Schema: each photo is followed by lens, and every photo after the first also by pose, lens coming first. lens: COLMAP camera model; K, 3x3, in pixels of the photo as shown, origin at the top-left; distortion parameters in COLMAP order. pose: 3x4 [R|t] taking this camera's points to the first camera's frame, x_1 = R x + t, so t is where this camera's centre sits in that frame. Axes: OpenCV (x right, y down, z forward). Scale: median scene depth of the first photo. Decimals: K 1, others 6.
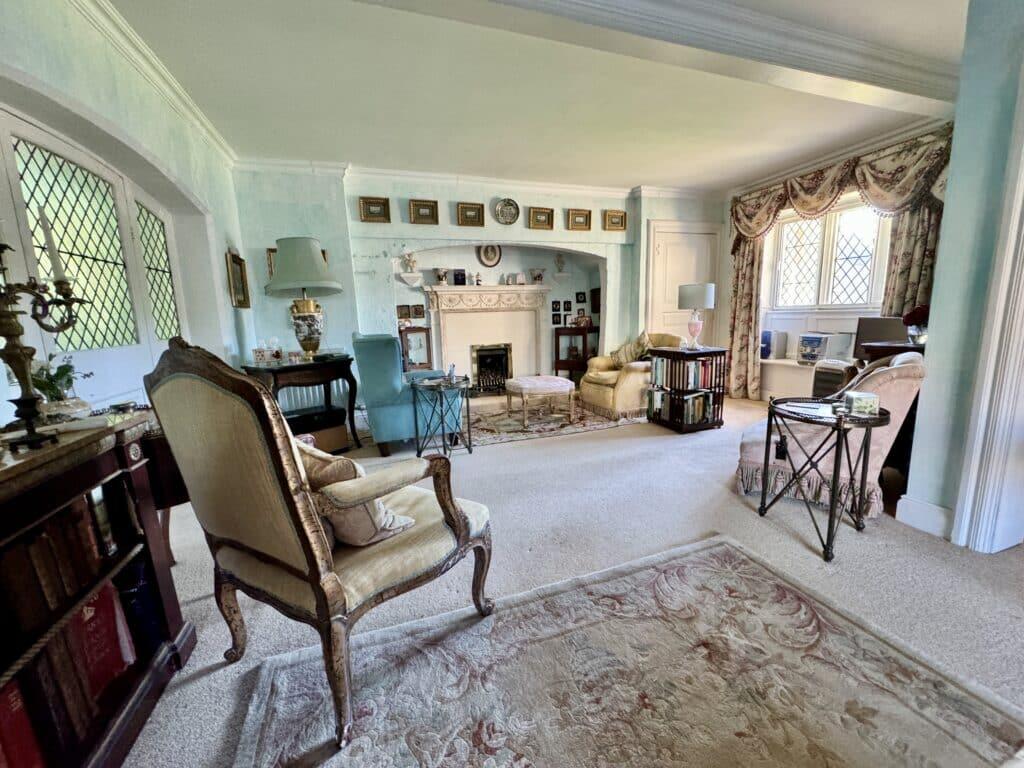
lens RADIAL K [[406.6, 0, 514.7], [0, 406.6, 381.6], [0, 0, 1]] dist [-0.001358, 0.000167]
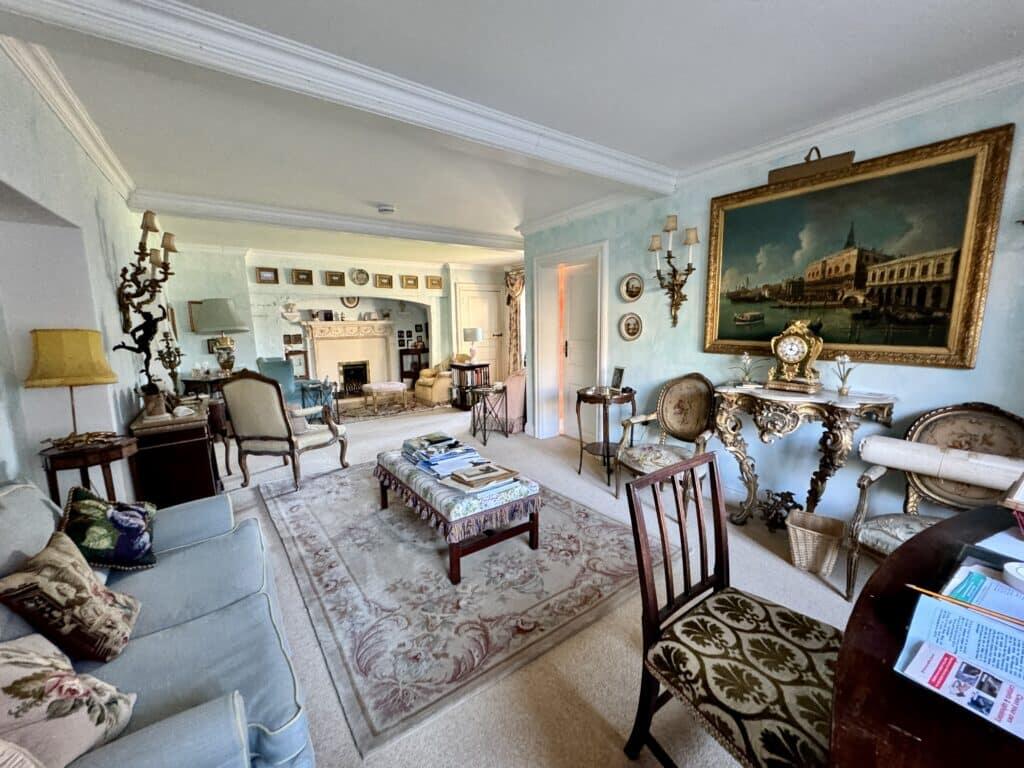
lens RADIAL K [[406.6, 0, 510.2], [0, 406.6, 381.7], [0, 0, 1]] dist [-0.001358, 0.000167]
pose [[0.958346, -0.029052, 0.284127, 0.071641], [0.035947, 0.999171, -0.019082, 0.030843], [-0.283337, 0.028501, 0.958597, -0.605922]]
